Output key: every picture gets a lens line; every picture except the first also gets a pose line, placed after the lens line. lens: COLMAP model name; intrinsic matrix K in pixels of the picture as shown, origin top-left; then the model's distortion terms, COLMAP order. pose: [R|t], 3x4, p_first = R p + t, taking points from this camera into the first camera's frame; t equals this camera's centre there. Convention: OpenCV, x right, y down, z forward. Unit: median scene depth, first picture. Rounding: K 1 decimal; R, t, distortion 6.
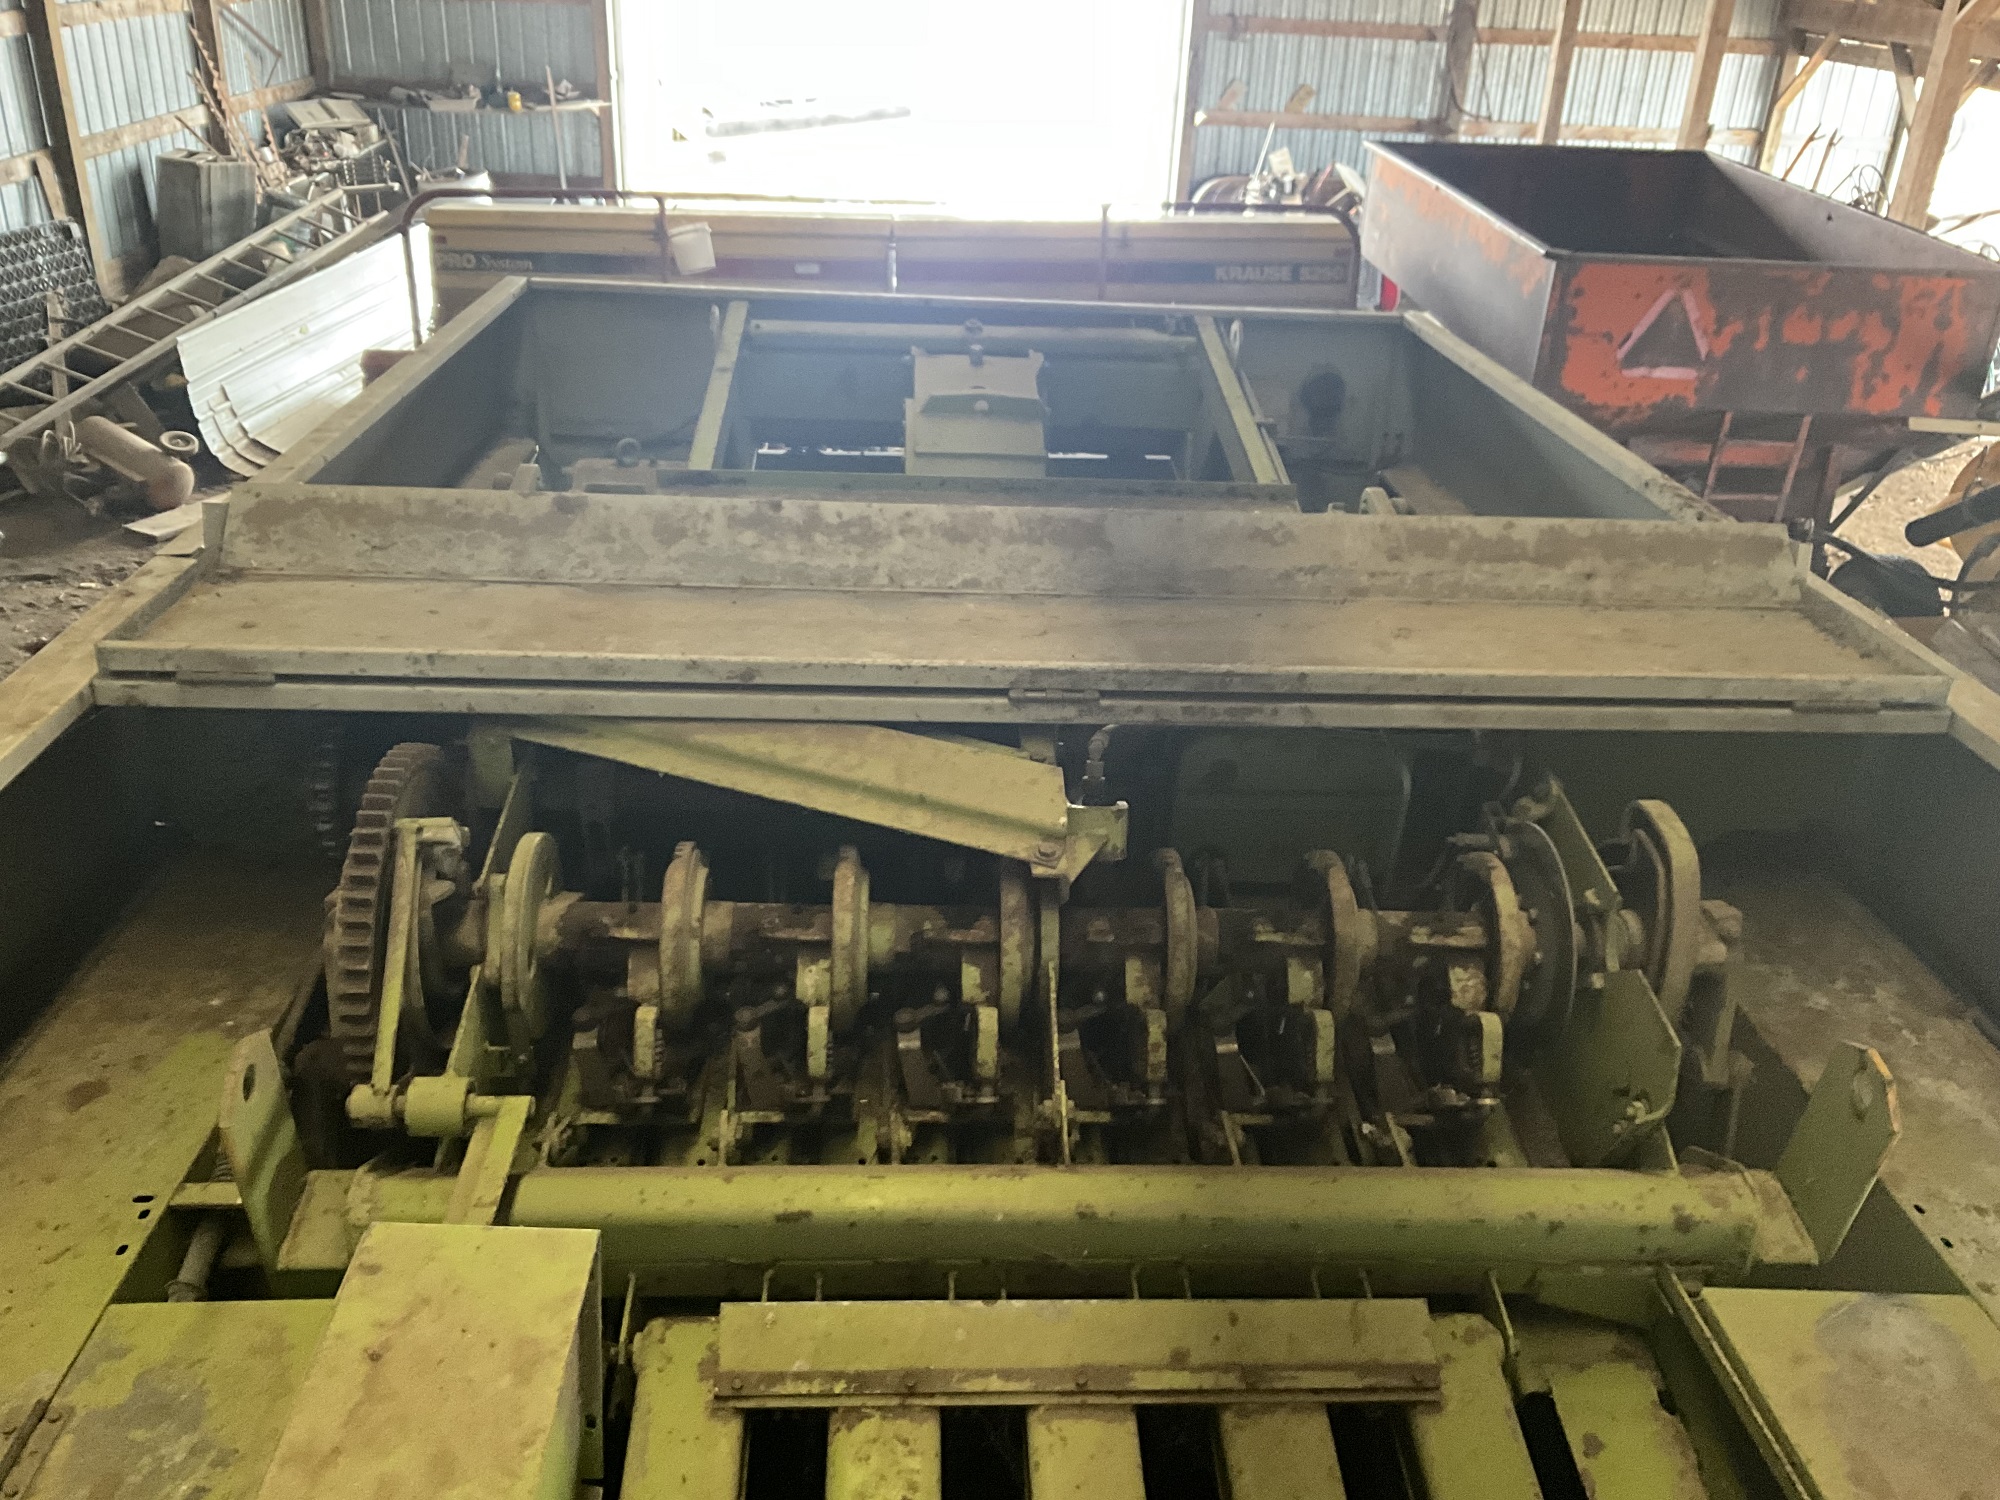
lens RADIAL K [[1682.0, 0, 1000.0], [0, 1682.0, 750.0], [0, 0, 1]] dist [-0.000684, -0.001437]
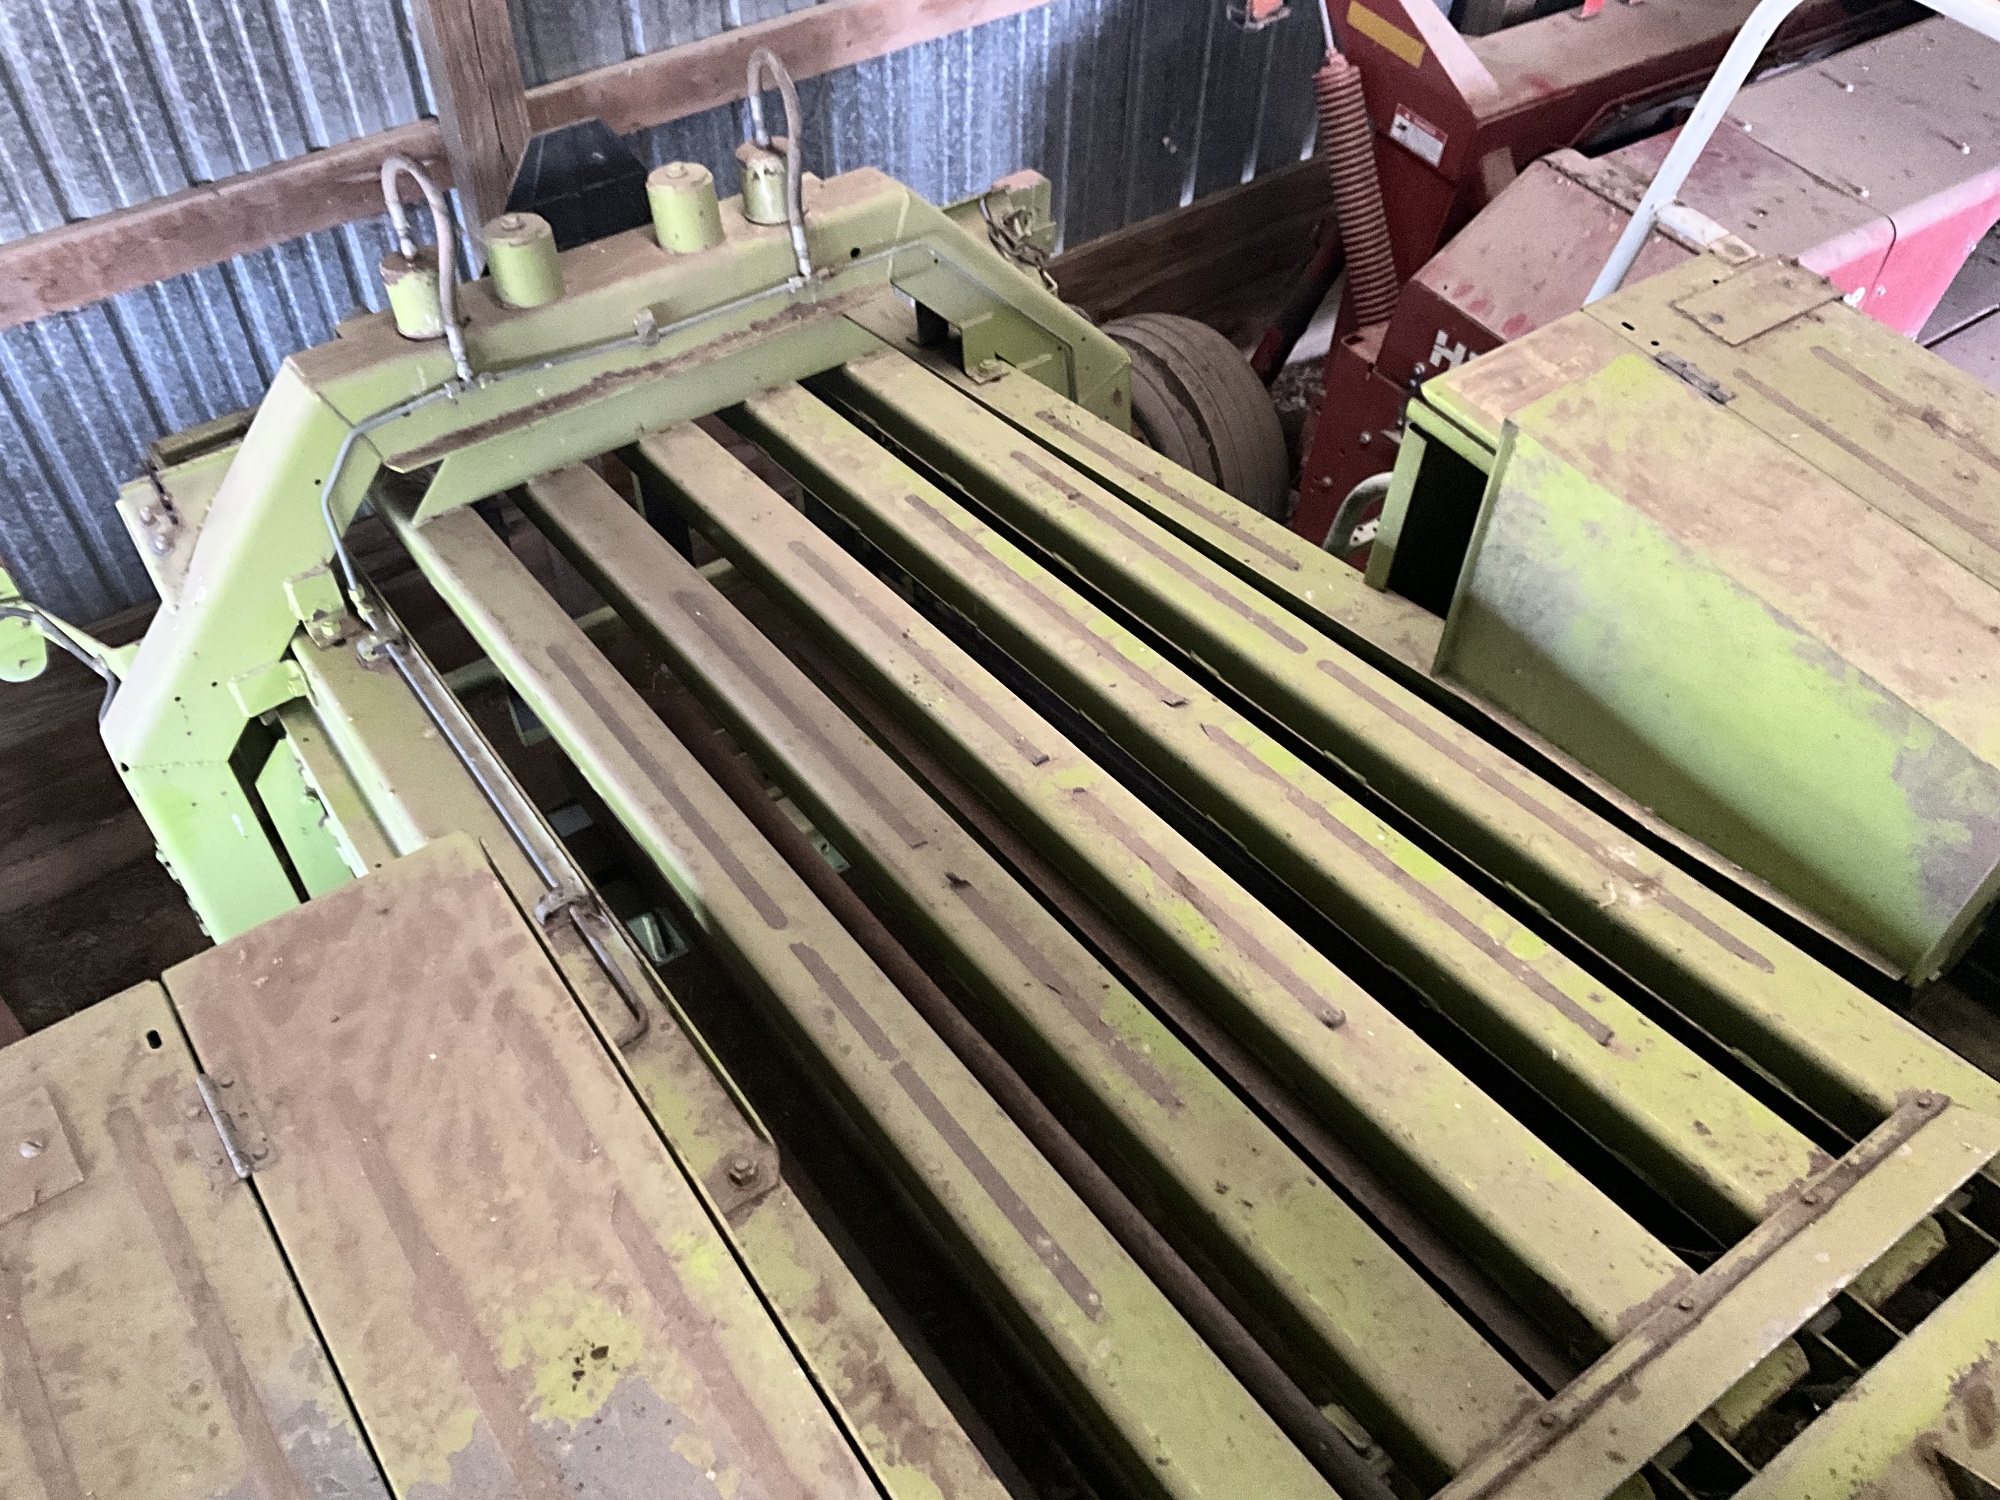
lens RADIAL K [[1682.0, 0, 1000.0], [0, 1682.0, 750.0], [0, 0, 1]] dist [-0.000684, -0.001437]
pose [[-0.848460, 0.357225, -0.390520, 0.592036], [-0.278918, 0.325289, 0.903544, -0.405017], [0.449800, 0.875544, -0.176359, 0.759573]]
